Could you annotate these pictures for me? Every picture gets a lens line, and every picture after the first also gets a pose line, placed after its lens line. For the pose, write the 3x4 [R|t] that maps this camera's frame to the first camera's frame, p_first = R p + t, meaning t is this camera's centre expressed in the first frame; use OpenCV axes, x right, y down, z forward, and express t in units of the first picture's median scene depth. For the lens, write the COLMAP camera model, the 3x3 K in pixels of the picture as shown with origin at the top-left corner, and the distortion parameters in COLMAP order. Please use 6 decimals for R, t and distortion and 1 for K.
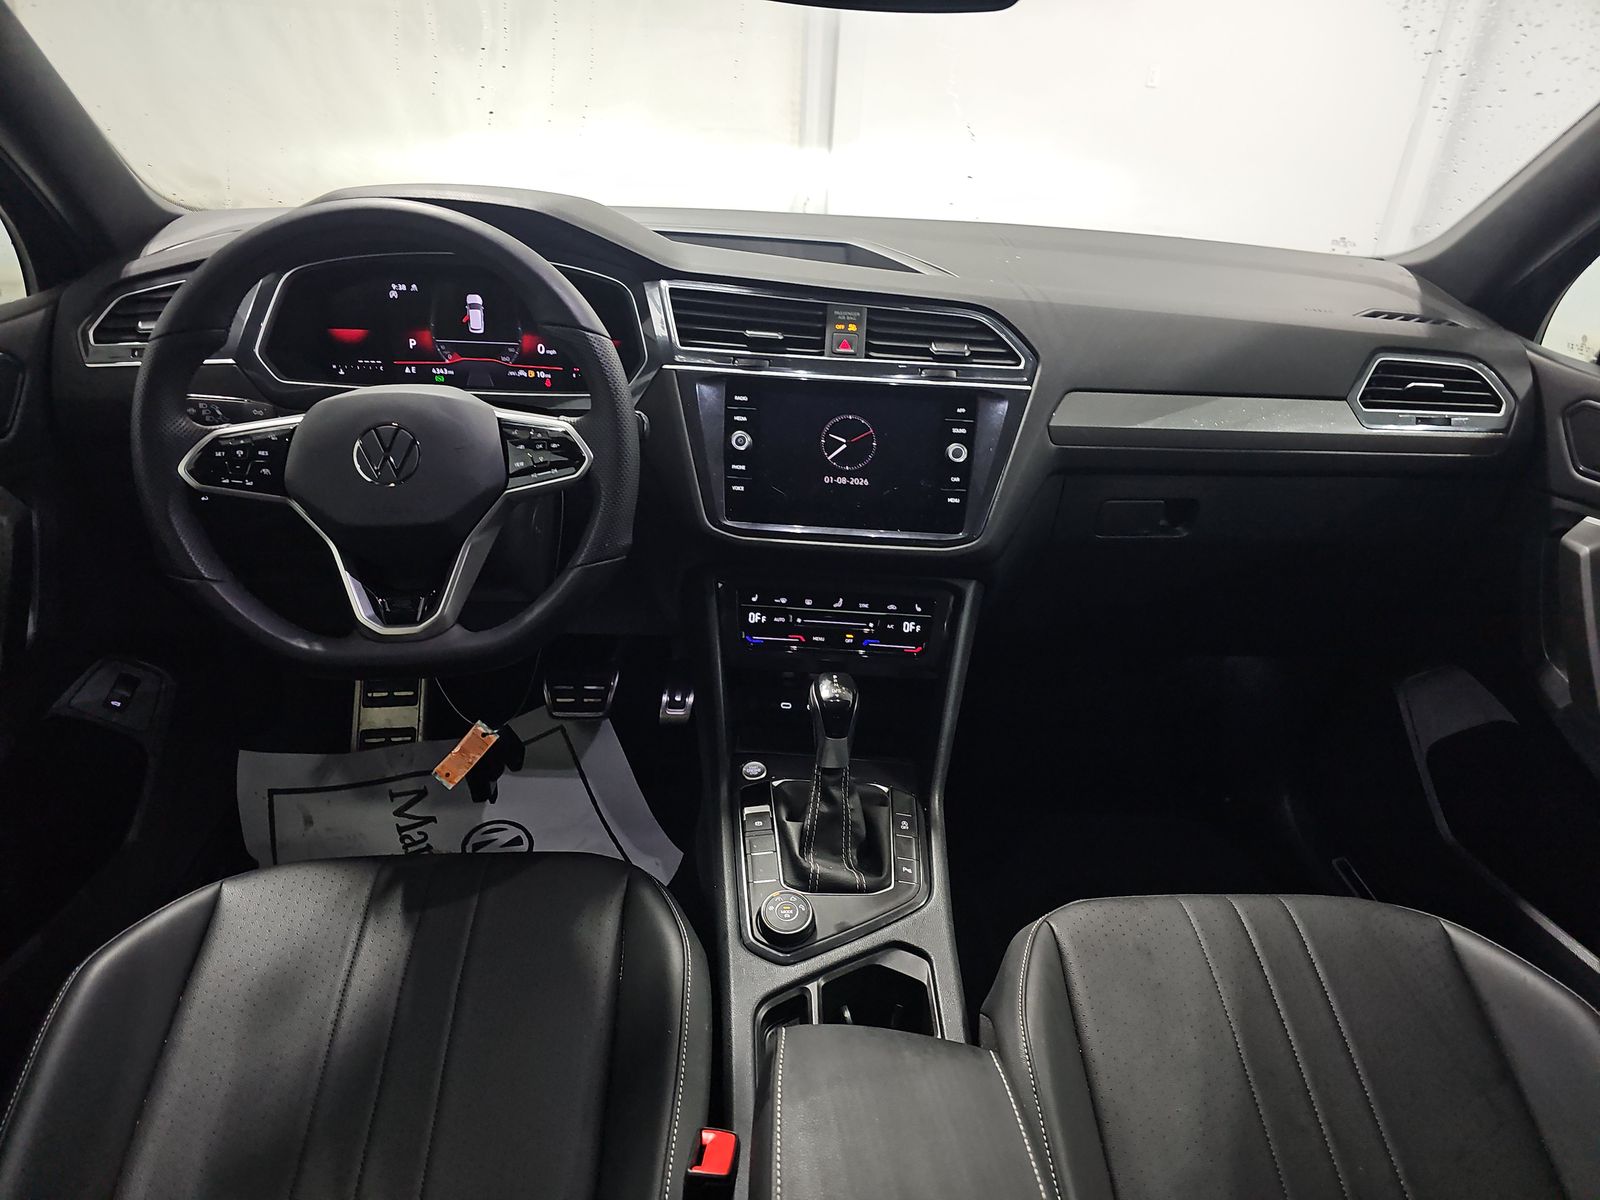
lens RADIAL K [[1040.4, 0, 807.8], [0, 1040.4, 613.0], [0, 0, 1]] dist [0.046597, -0.033497]
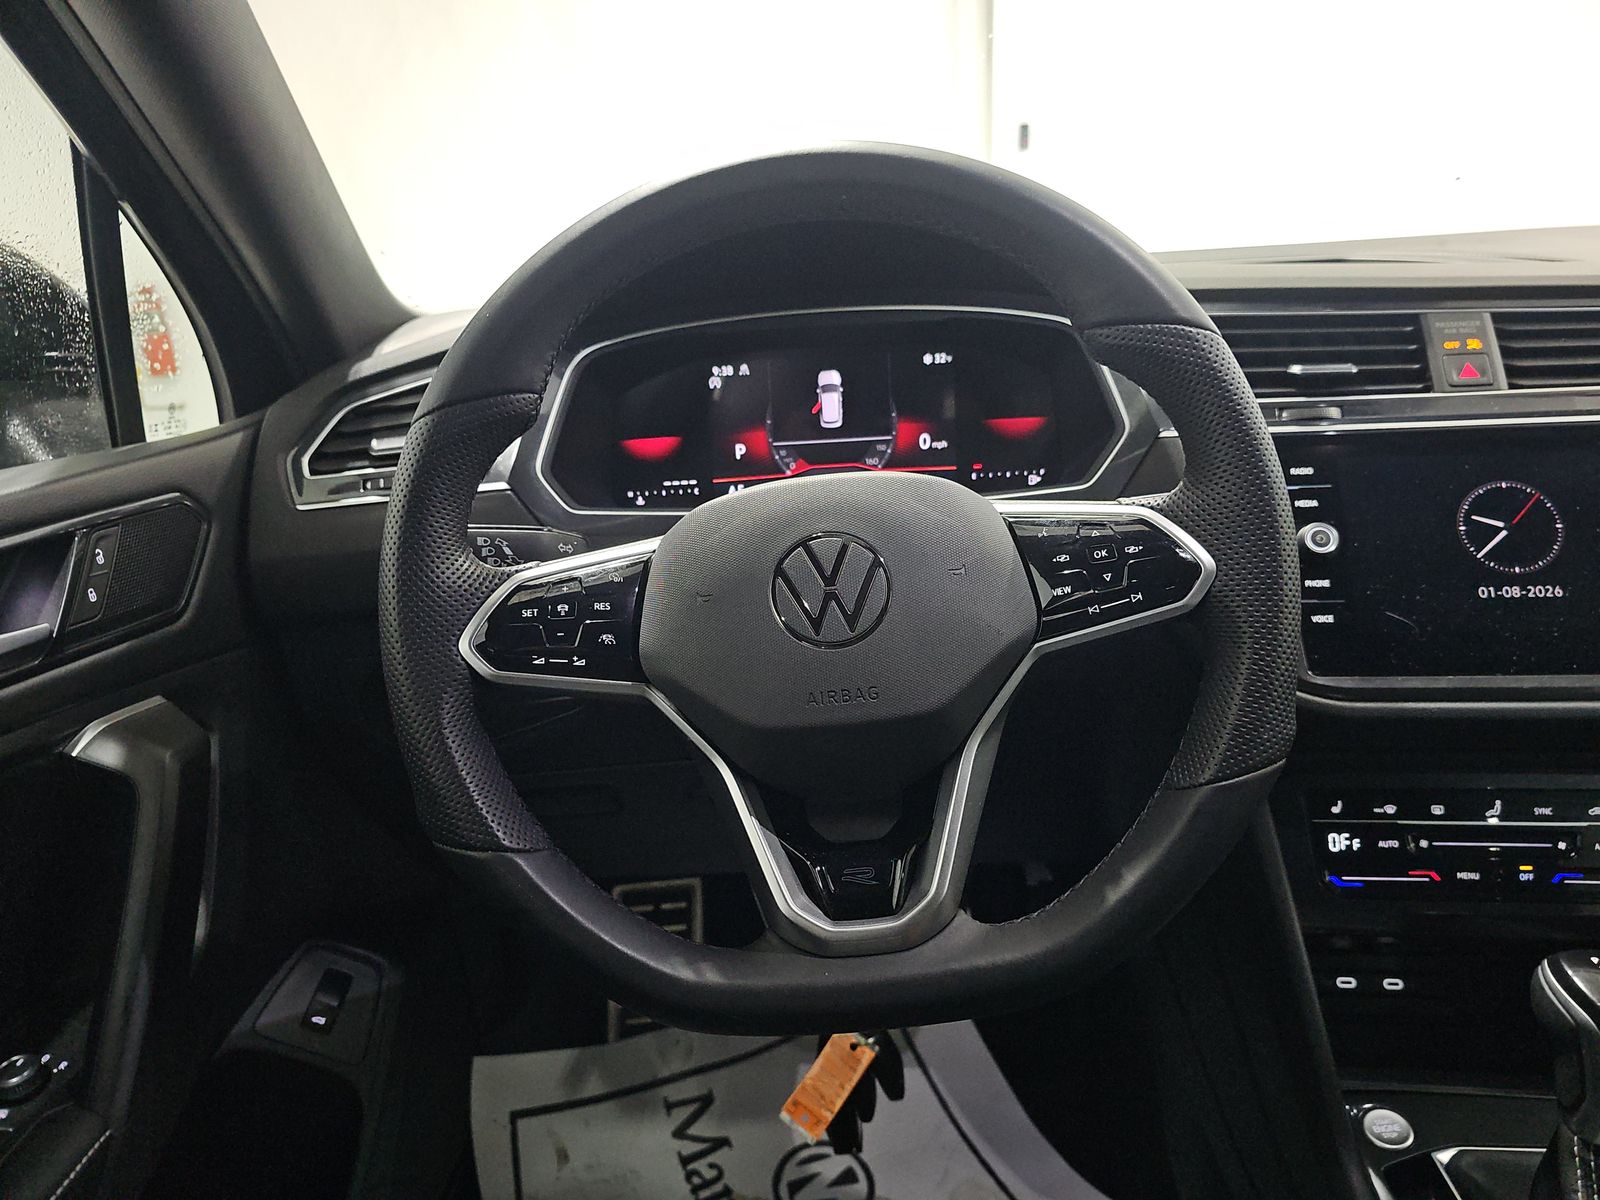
lens RADIAL K [[1040.4, 0, 808.7], [0, 1040.4, 612.6], [0, 0, 1]] dist [0.046597, -0.033497]
pose [[0.989789, -0.076287, -0.120406, -0.273367], [0.055585, 0.984426, -0.166782, -0.041447], [0.131254, 0.158386, 0.978614, 0.382281]]
